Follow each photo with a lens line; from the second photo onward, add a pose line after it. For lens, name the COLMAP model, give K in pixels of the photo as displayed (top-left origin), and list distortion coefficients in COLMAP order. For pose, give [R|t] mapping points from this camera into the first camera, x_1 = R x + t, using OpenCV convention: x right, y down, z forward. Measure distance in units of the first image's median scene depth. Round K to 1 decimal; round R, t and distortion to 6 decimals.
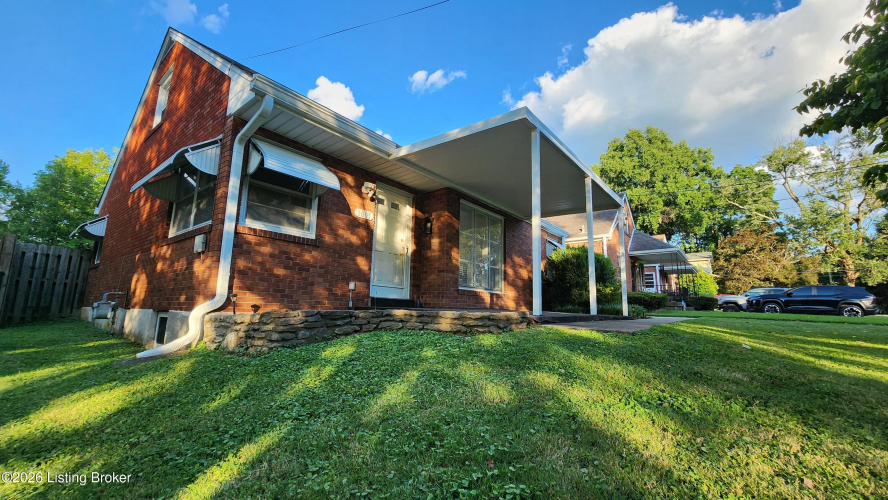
lens RADIAL K [[364.5, 0, 441.8], [0, 364.5, 248.5], [0, 0, 1]] dist [-0.002366, -0.000173]
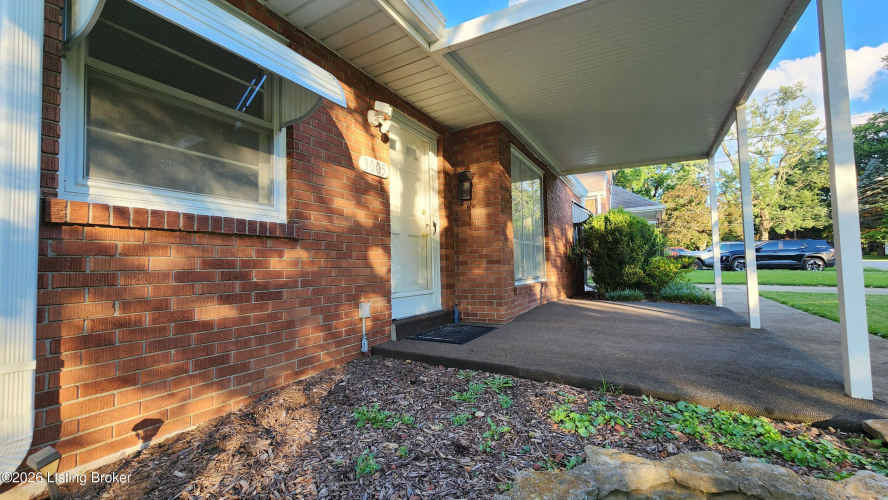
lens RADIAL K [[364.5, 0, 441.8], [0, 364.5, 248.5], [0, 0, 1]] dist [-0.002366, -0.000173]
pose [[0.986709, -0.035784, 0.158511, -0.202754], [0.016520, 0.992488, 0.121224, -0.039287], [-0.161658, -0.116995, 0.979887, 0.457999]]
